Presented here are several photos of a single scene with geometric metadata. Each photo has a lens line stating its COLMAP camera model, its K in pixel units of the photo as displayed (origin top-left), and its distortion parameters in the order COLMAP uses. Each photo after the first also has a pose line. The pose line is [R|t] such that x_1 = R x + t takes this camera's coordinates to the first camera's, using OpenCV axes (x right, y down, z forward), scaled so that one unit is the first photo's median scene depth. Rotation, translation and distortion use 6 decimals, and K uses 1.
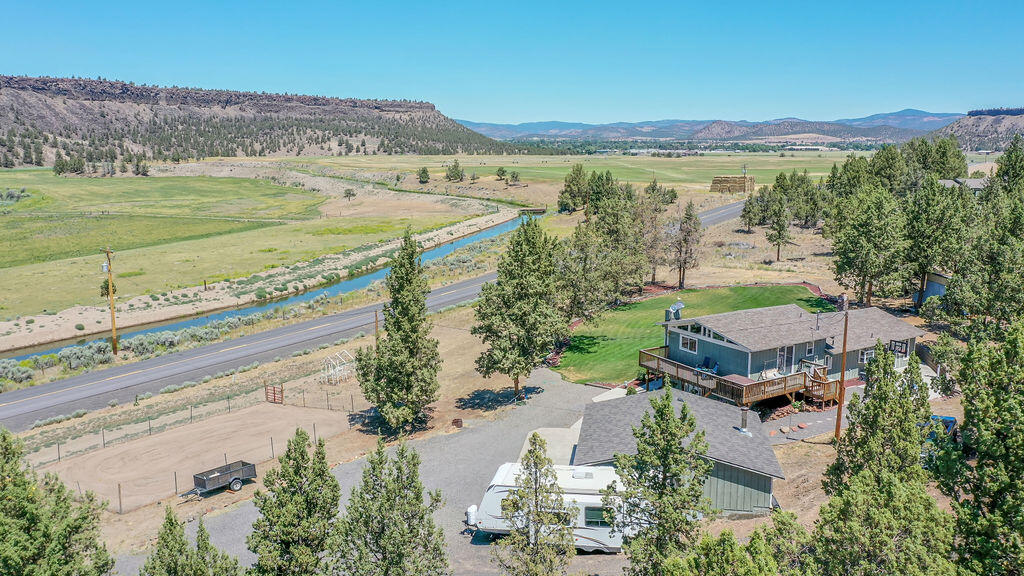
lens RADIAL K [[808.6, 0, 509.8], [0, 808.6, 292.9], [0, 0, 1]] dist [-0.002047, 0.015512]
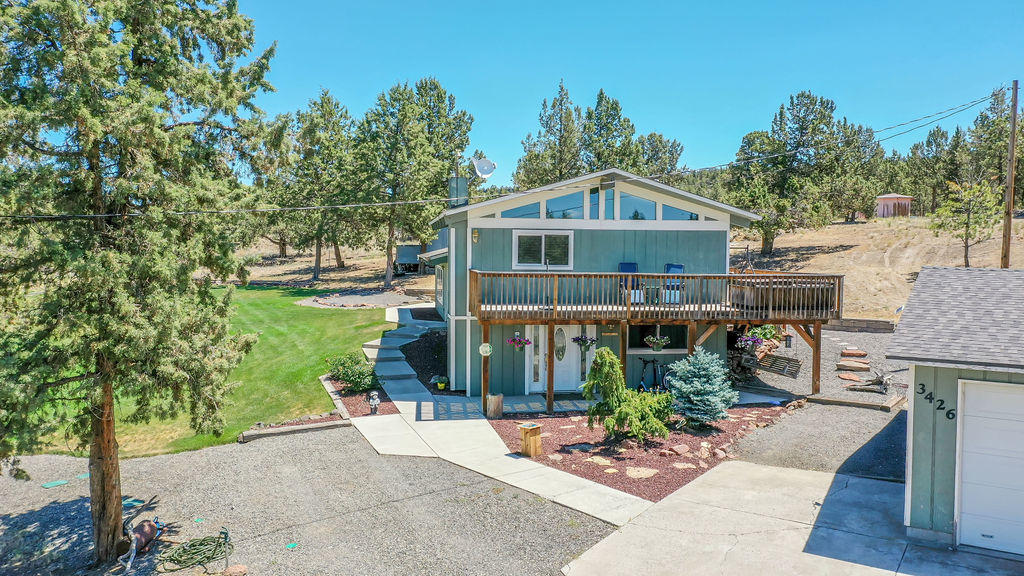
lens RADIAL K [[808.6, 0, 511.8], [0, 808.6, 291.1], [0, 0, 1]] dist [-0.002047, 0.015512]
pose [[0.402606, -0.046908, 0.914171, -0.067914], [0.161106, 0.986728, -0.020321, 0.039558], [-0.901084, 0.155460, 0.404820, 0.379478]]
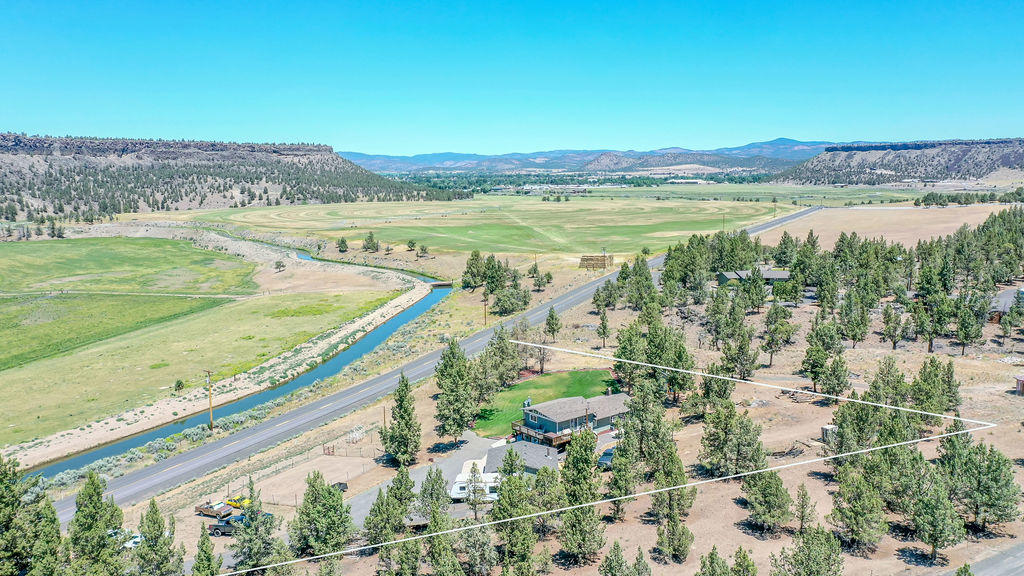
lens RADIAL K [[808.6, 0, 509.7], [0, 808.6, 287.7], [0, 0, 1]] dist [-0.002047, 0.015512]
pose [[0.991774, -0.031824, 0.123985, -0.047825], [0.037060, 0.998506, -0.040161, -0.092424], [-0.122522, 0.044425, 0.991471, -0.537557]]
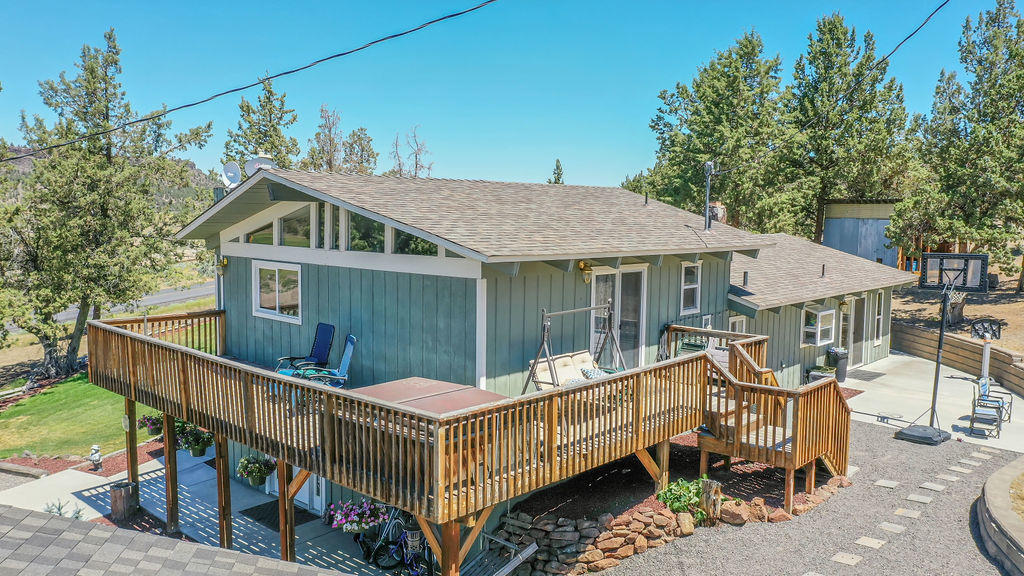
lens RADIAL K [[808.6, 0, 511.5], [0, 808.6, 285.0], [0, 0, 1]] dist [-0.002047, 0.015512]
pose [[0.963236, -0.013333, 0.268326, 0.099559], [0.038137, 0.995439, -0.087440, 0.039088], [-0.265937, 0.094459, 0.959351, 0.318087]]
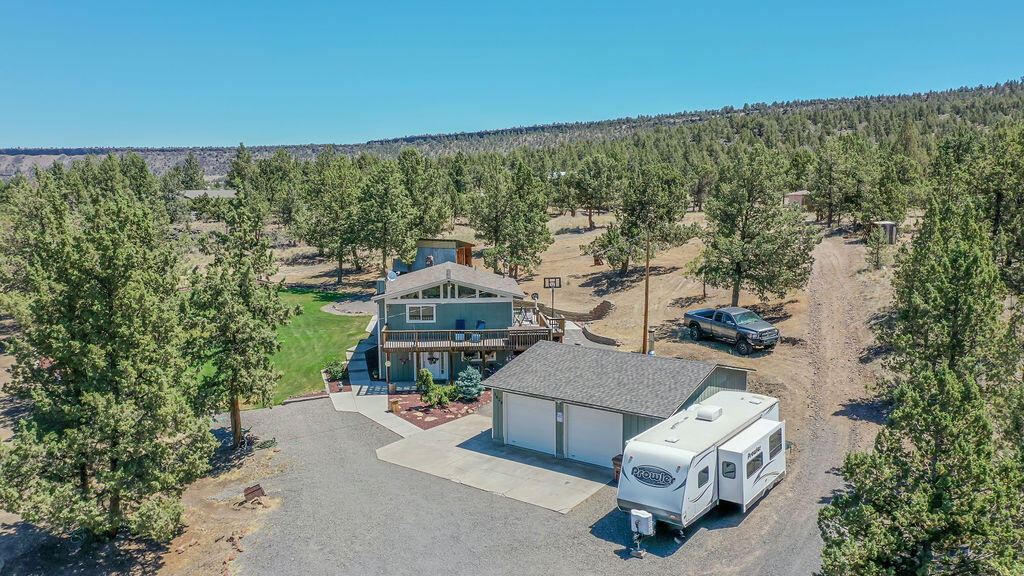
lens RADIAL K [[808.6, 0, 519.5], [0, 808.6, 283.9], [0, 0, 1]] dist [-0.002047, 0.015512]
pose [[0.456660, -0.116367, 0.881998, -0.212679], [0.169990, 0.984555, 0.041885, 0.006518], [-0.873250, 0.130804, 0.469389, 0.224497]]
